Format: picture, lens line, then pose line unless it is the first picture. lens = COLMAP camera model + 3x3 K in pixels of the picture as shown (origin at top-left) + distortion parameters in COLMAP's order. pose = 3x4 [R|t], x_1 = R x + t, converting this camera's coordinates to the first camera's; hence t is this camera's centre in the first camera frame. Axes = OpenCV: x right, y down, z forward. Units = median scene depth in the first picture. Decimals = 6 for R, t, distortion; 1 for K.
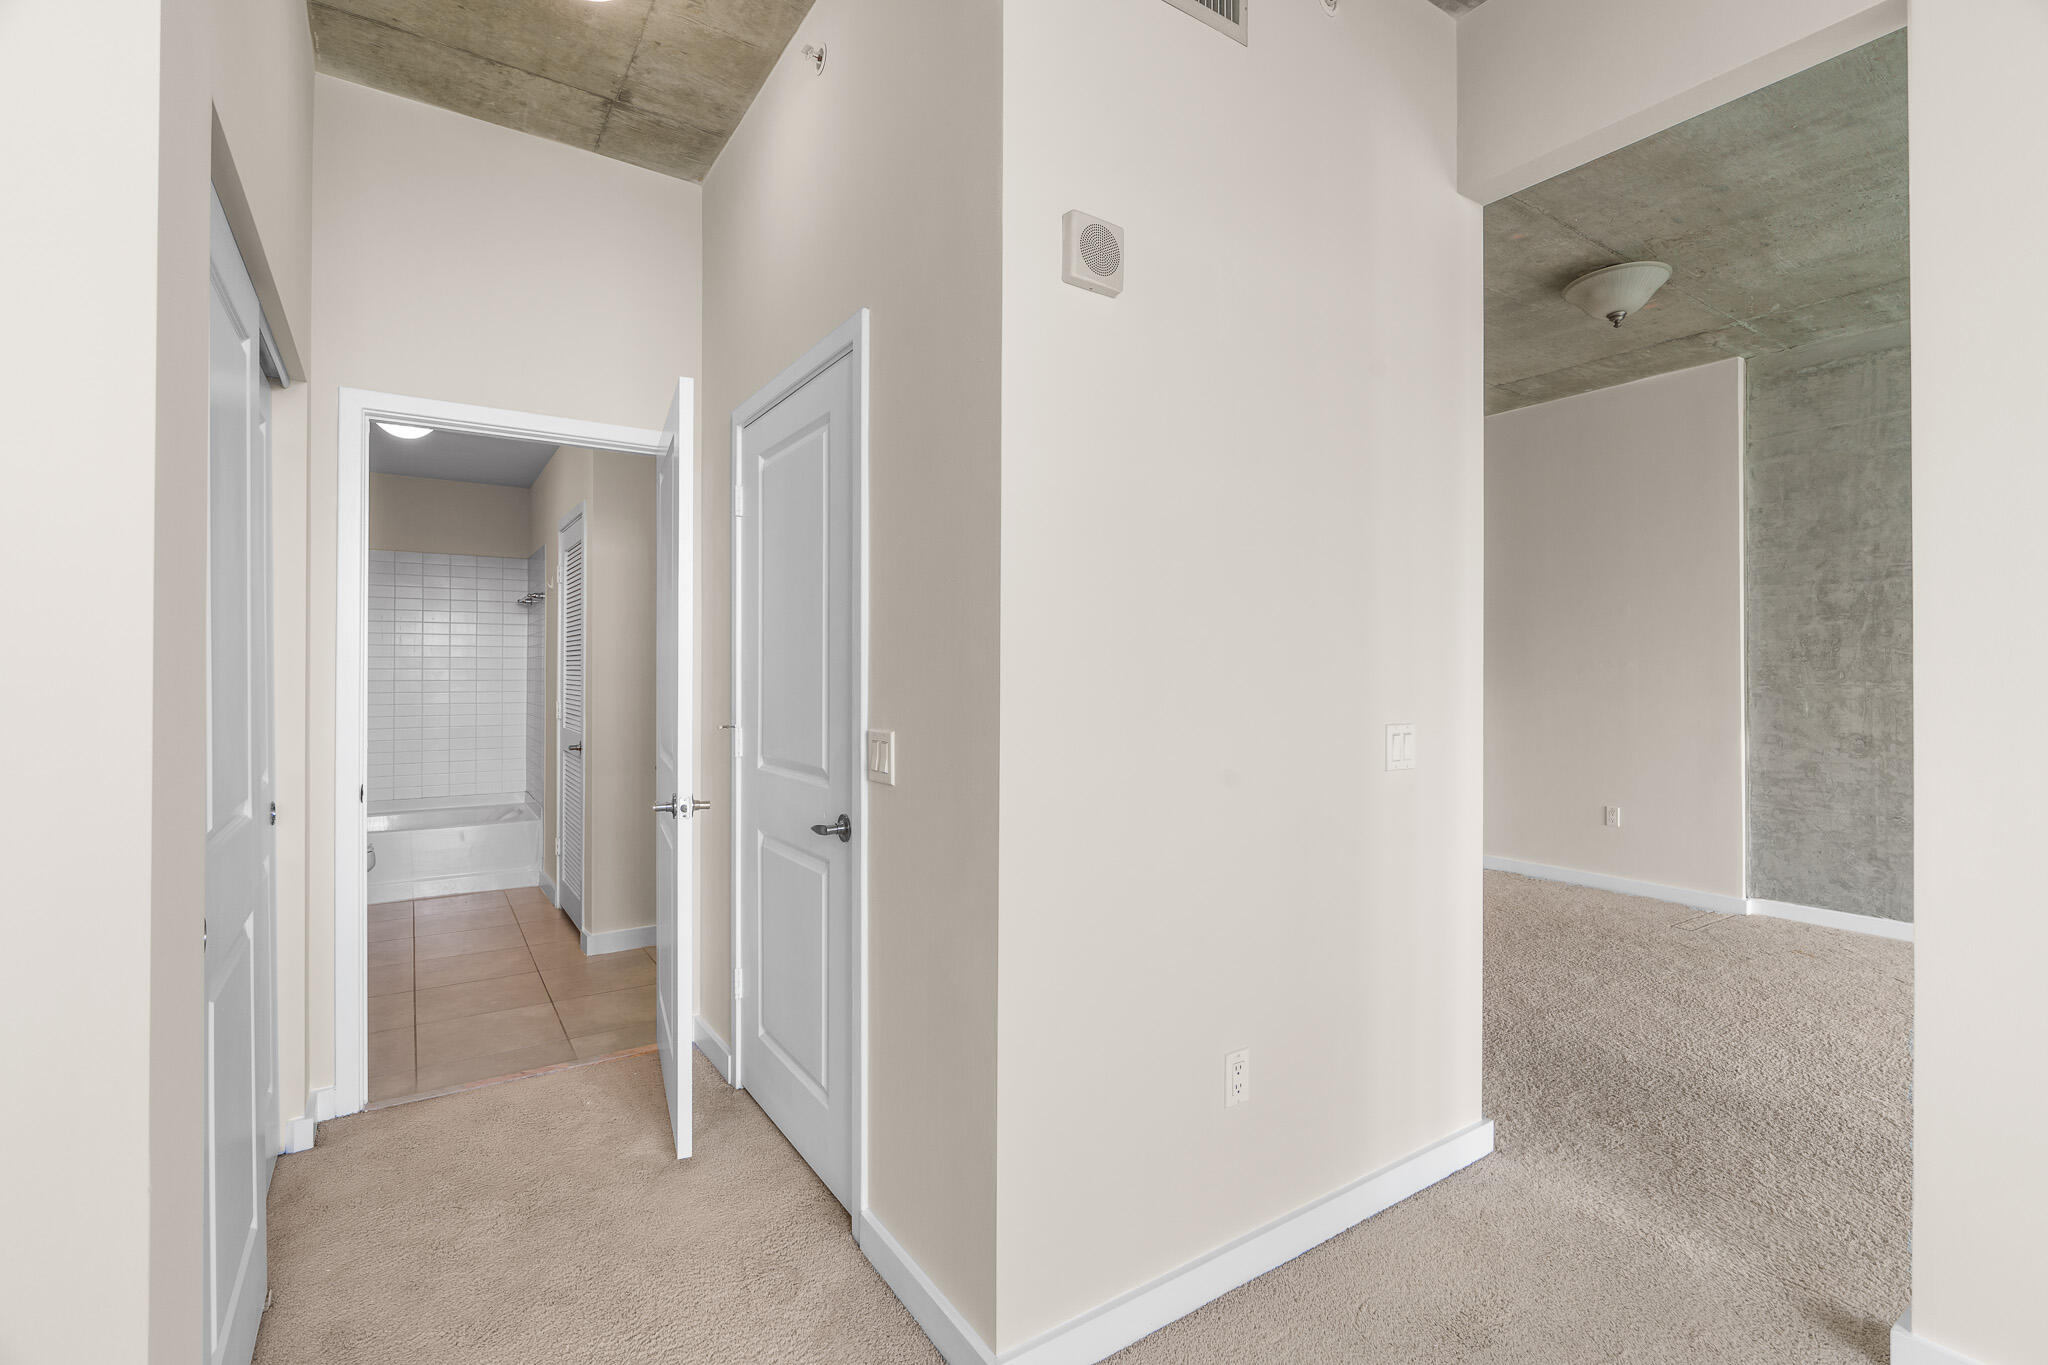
lens RADIAL K [[930.9, 0, 1024.0], [0, 930.9, 682.5], [0, 0, 1]] dist [-0.003099, -0.000207]
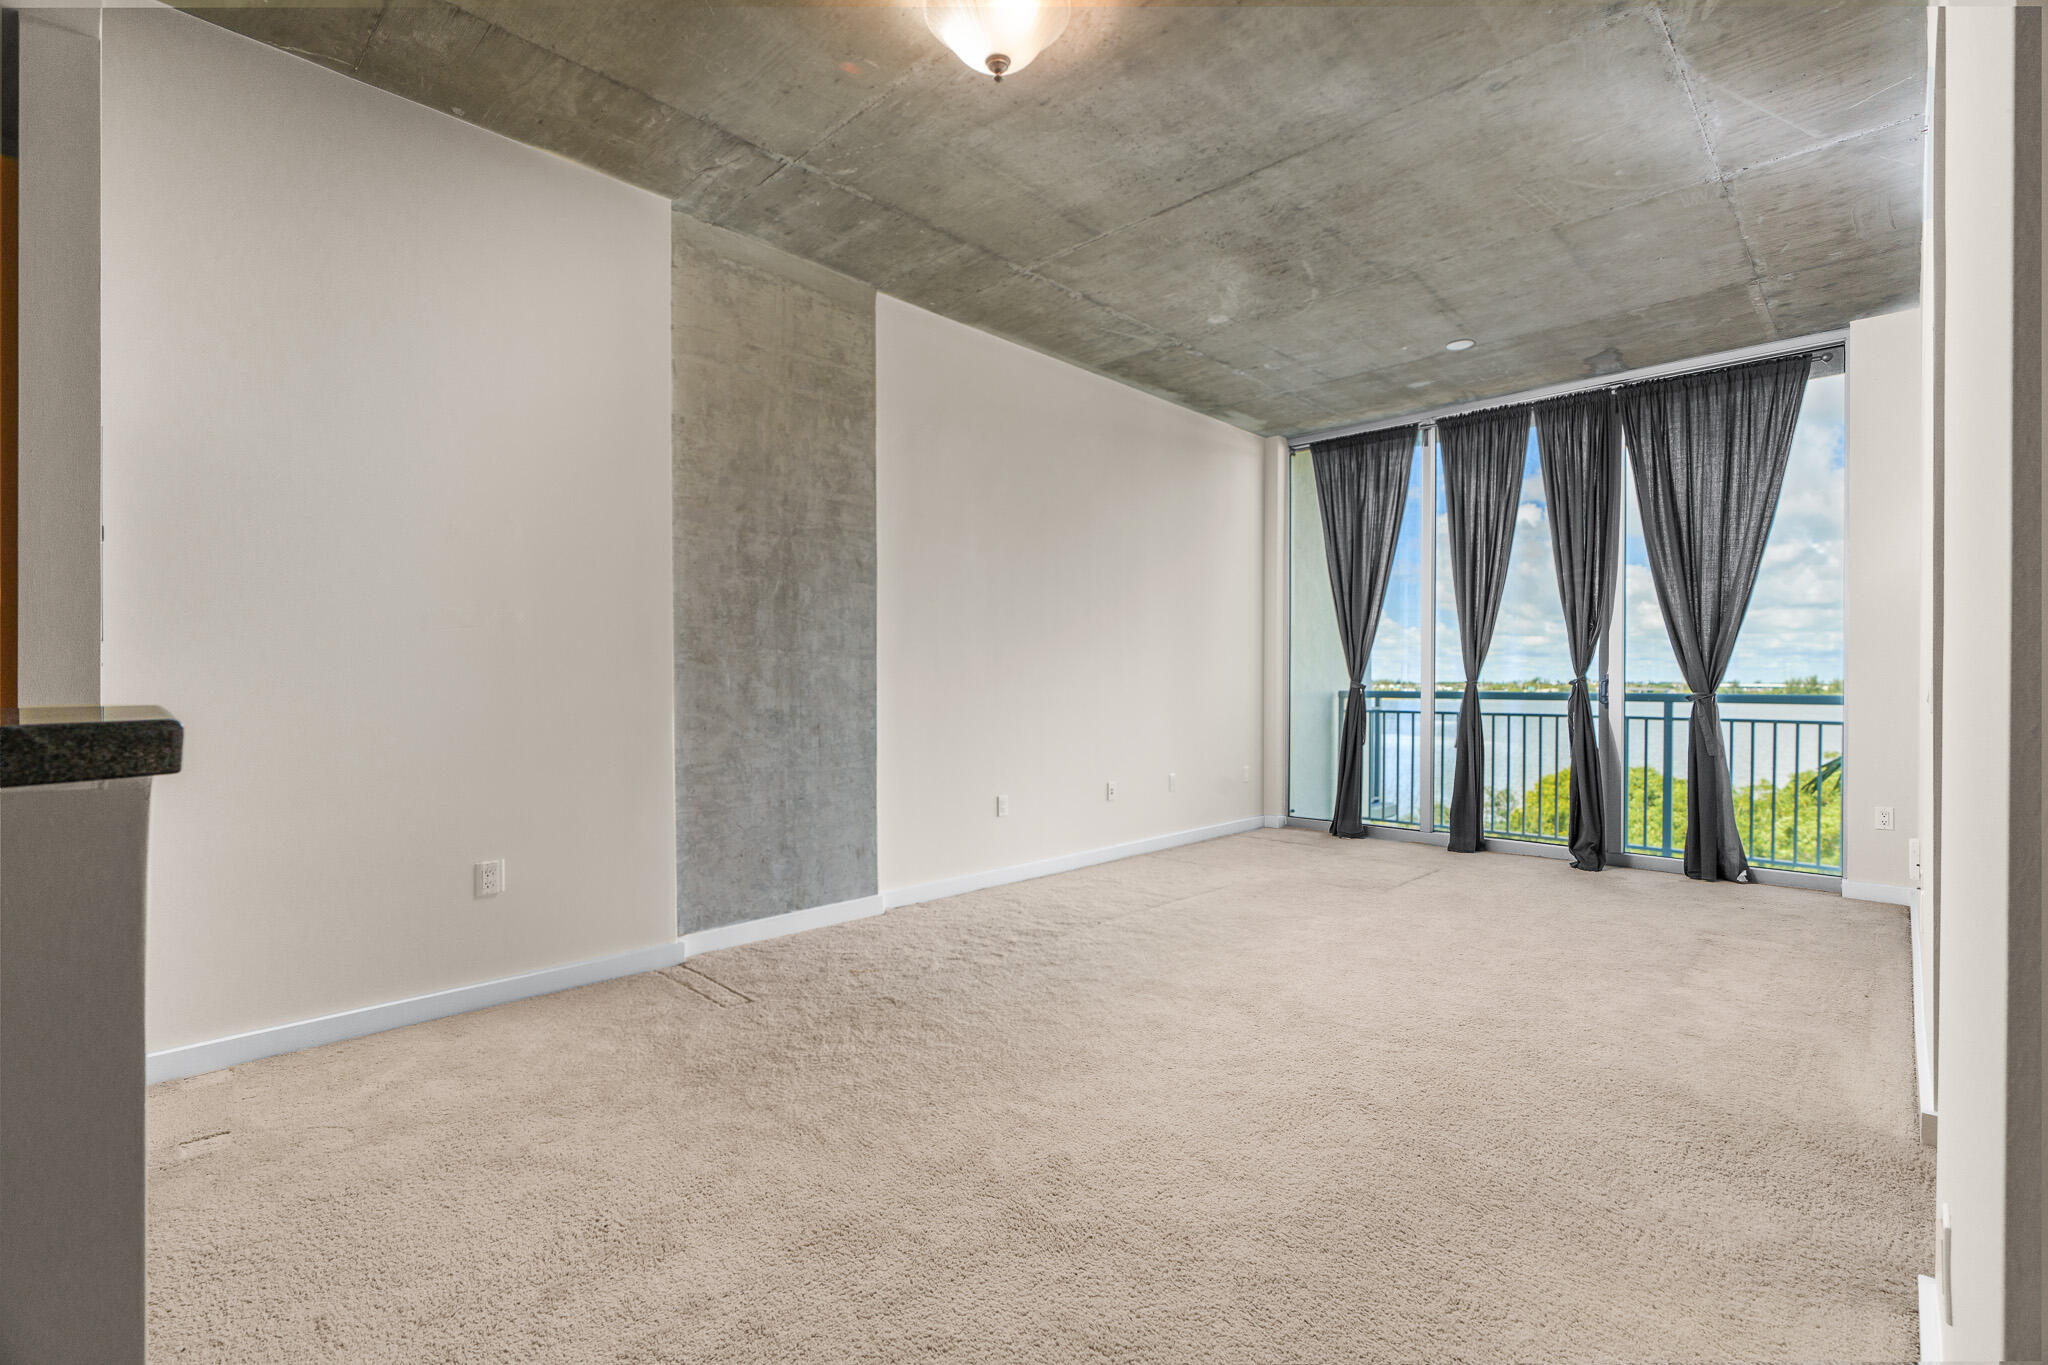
lens RADIAL K [[921.2, 0, 1027.5], [0, 921.2, 687.5], [0, 0, 1]] dist [-0.008363, 0.003274]
pose [[-0.210099, -0.008258, 0.977645, 0.005015], [0.004074, 0.999948, 0.009322, 0.027094], [-0.977672, 0.005942, -0.210054, 0.937080]]
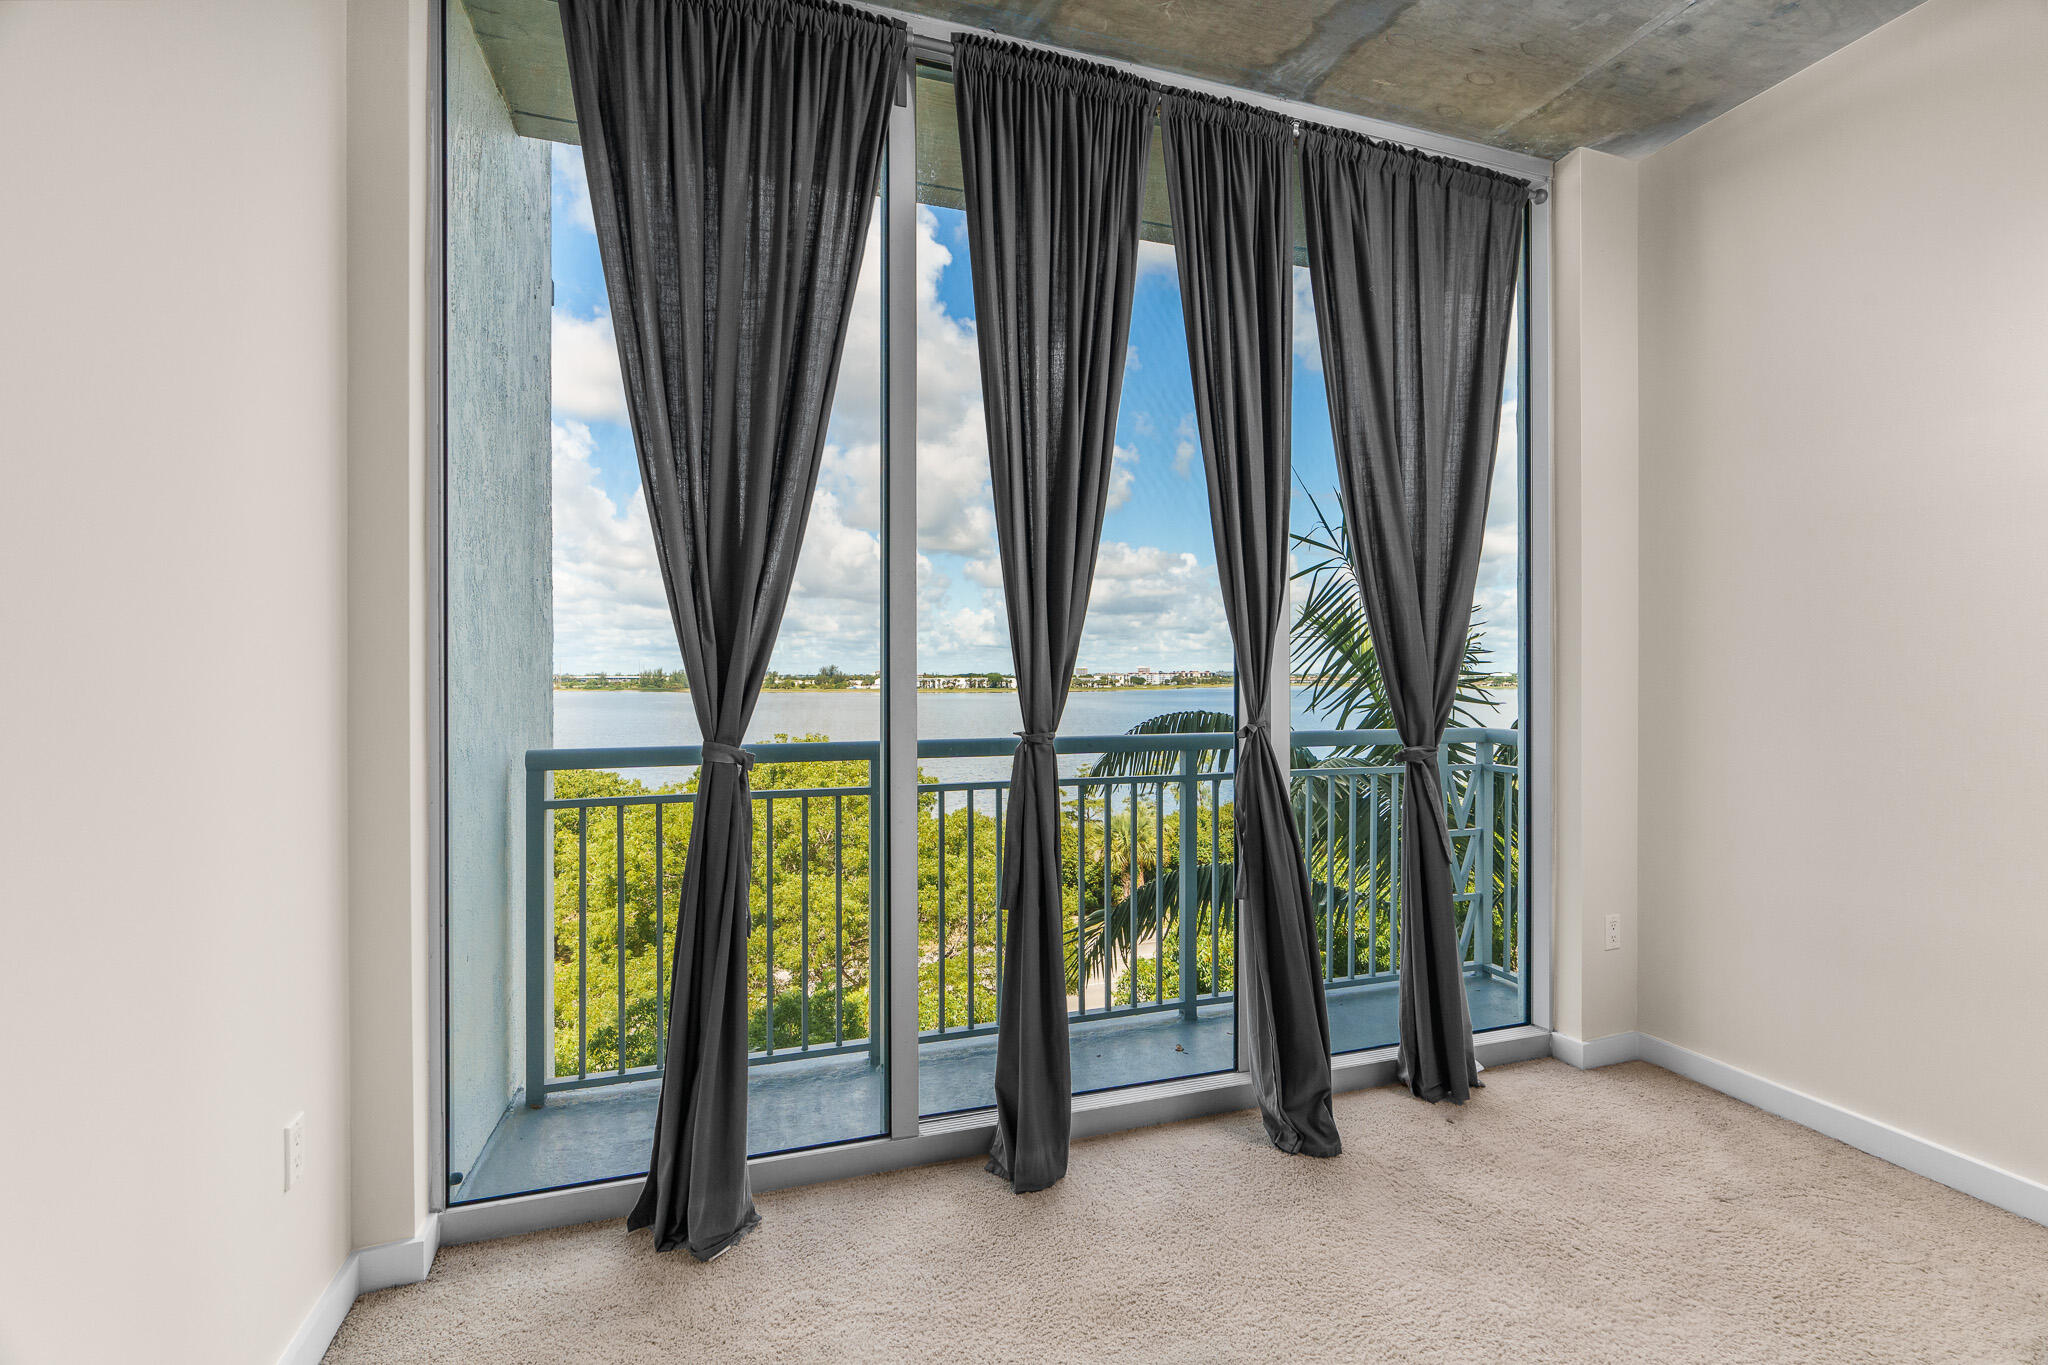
lens RADIAL K [[917.1, 0, 1034.0], [0, 917.1, 680.0], [0, 0, 1]] dist [-0.005086, -0.000382]
pose [[-0.965497, -0.001811, 0.260408, 1.008149], [0.001588, 0.999916, 0.012843, -0.003889], [-0.260409, 0.012813, -0.965413, 0.554281]]
